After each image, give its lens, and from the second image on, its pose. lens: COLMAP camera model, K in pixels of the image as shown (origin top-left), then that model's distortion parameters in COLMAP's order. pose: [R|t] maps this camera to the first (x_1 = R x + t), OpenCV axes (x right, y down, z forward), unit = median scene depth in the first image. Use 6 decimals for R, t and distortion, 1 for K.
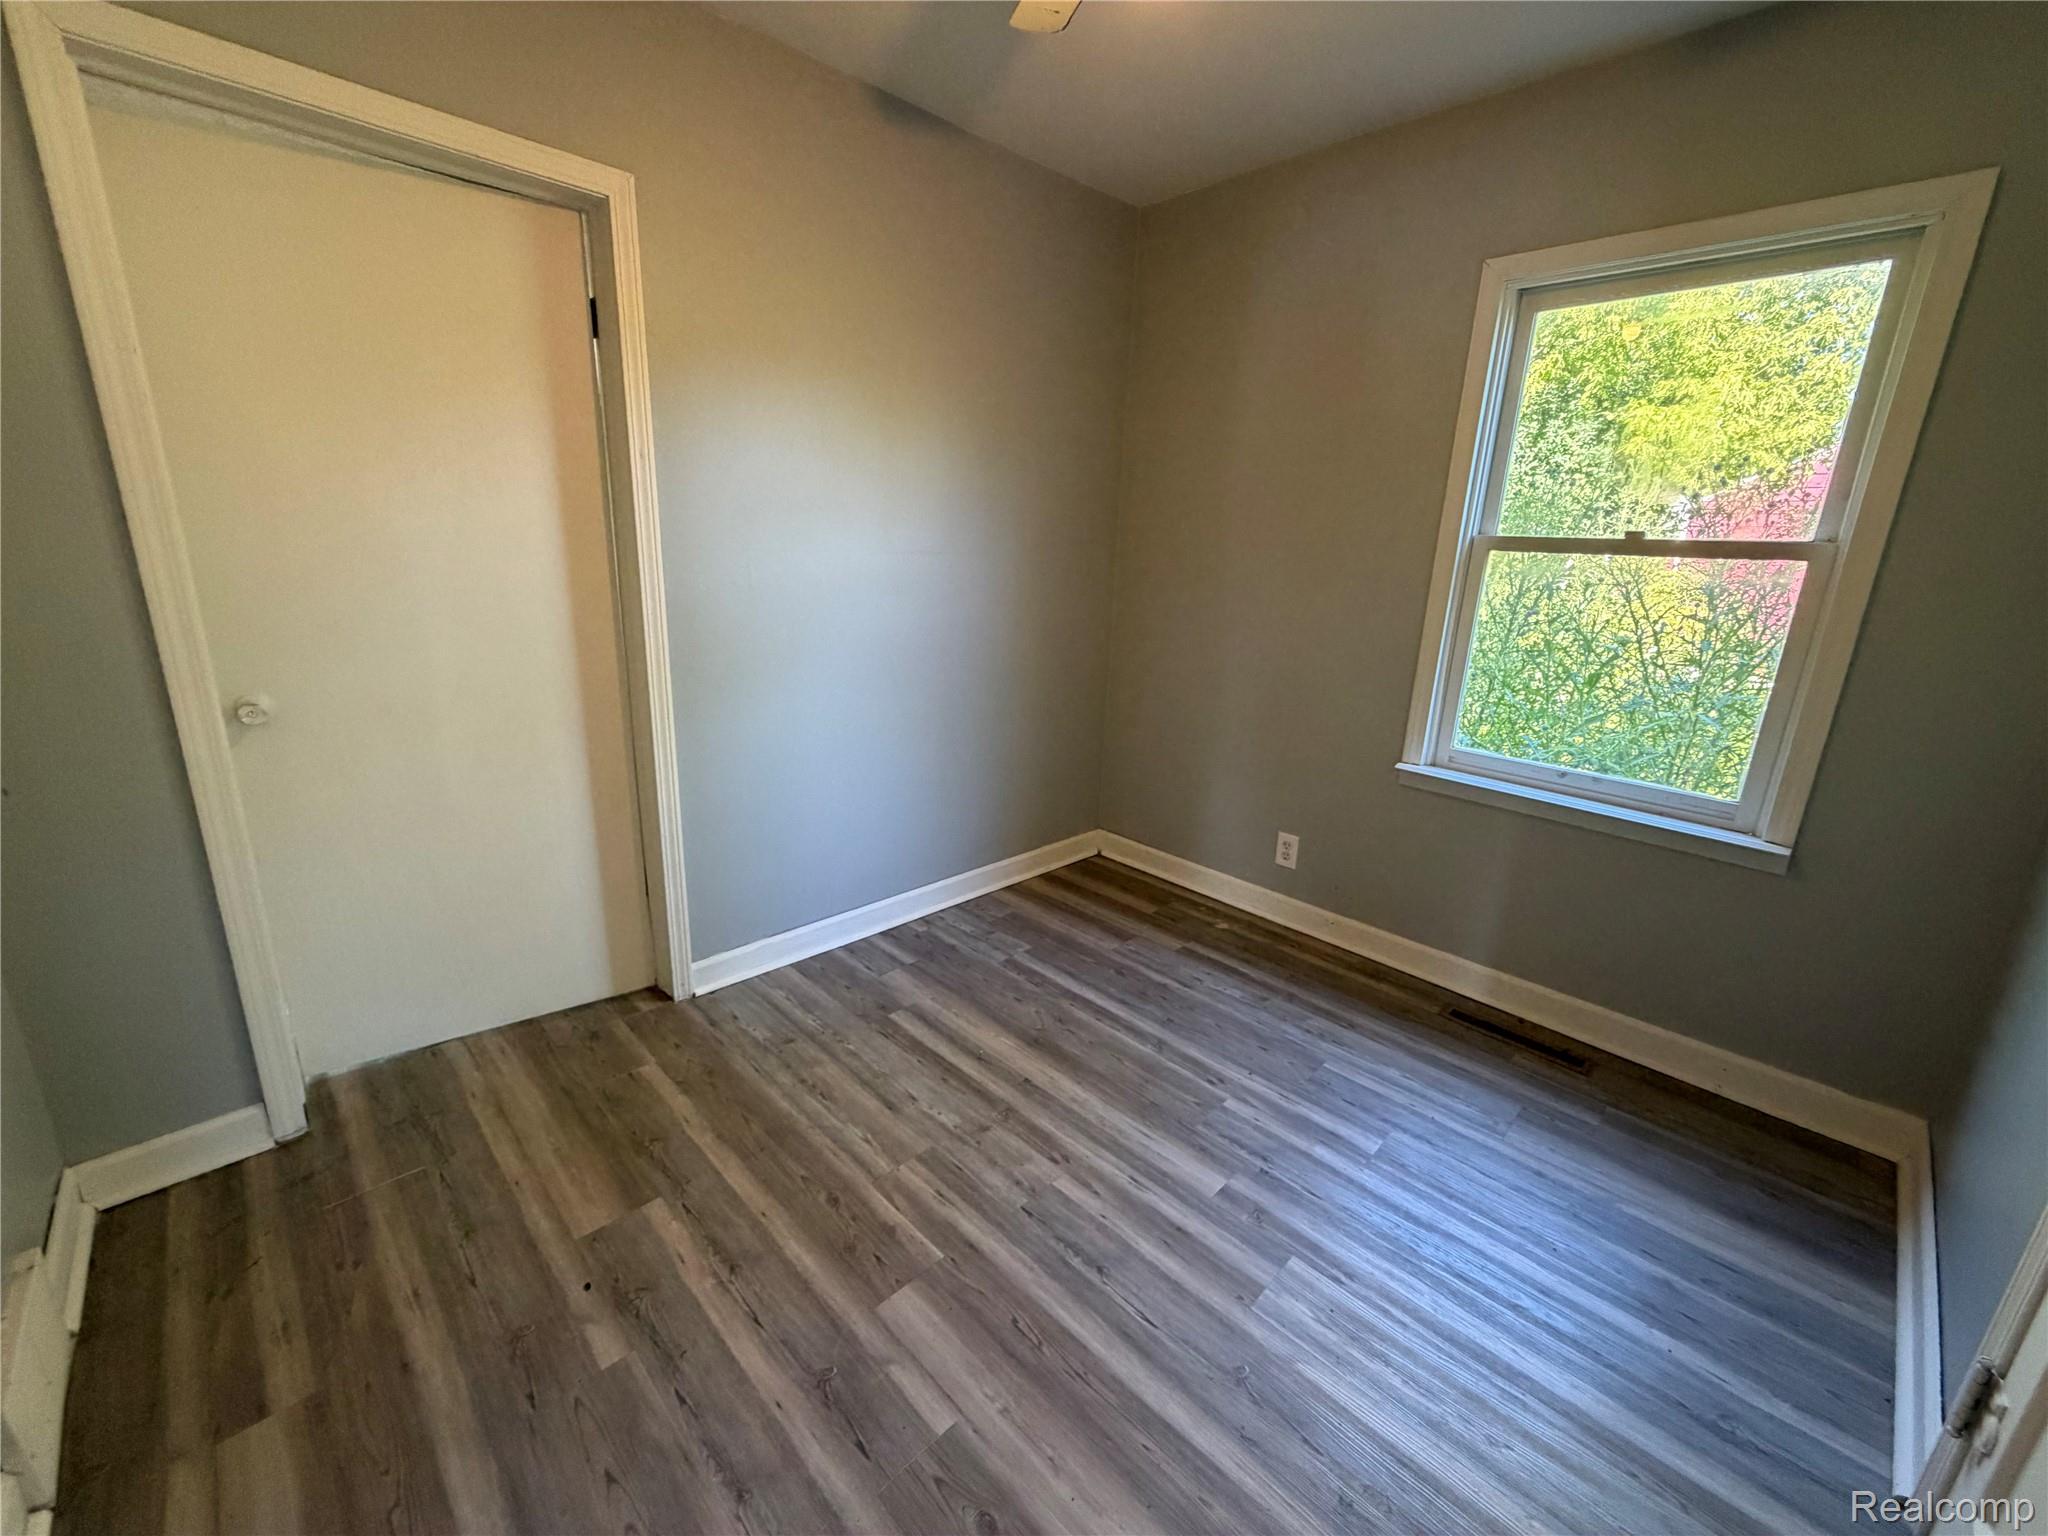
lens RADIAL K [[815.4, 0, 1019.1], [0, 815.4, 768.9], [0, 0, 1]] dist [-0.000152, -0.000374]
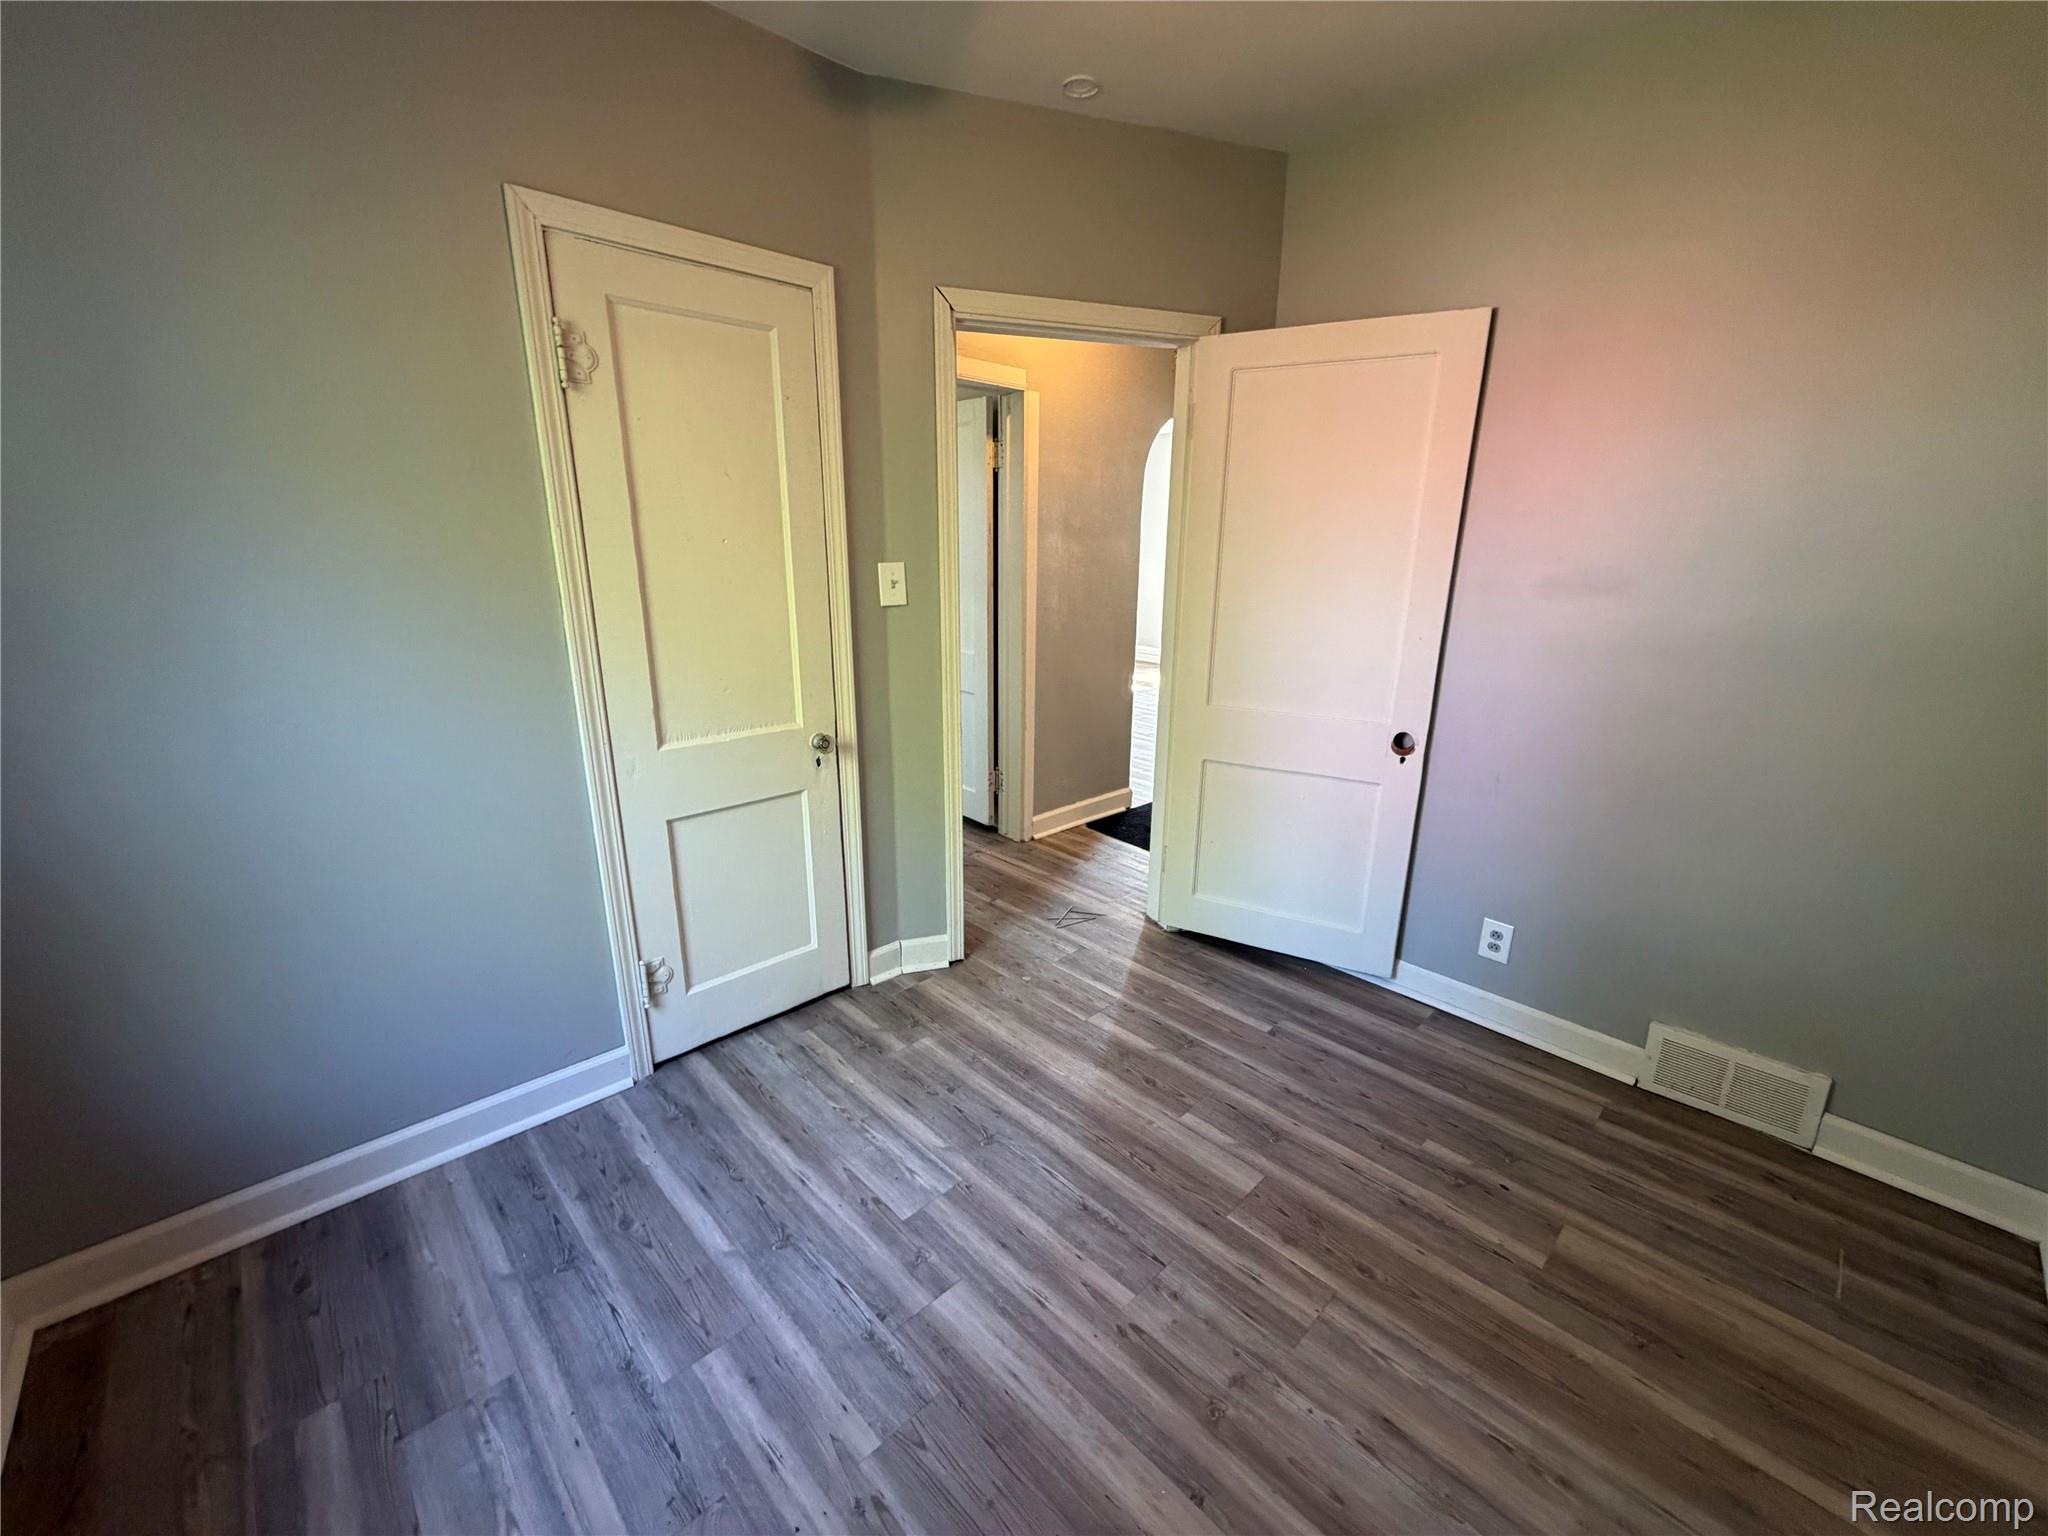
lens RADIAL K [[815.4, 0, 1019.1], [0, 815.4, 768.9], [0, 0, 1]] dist [-0.000152, -0.000374]
pose [[-0.998906, -0.046695, 0.002567, 0.197187], [-0.038424, 0.850776, 0.524122, -0.447071], [-0.026658, 0.523450, -0.851640, 1.502148]]
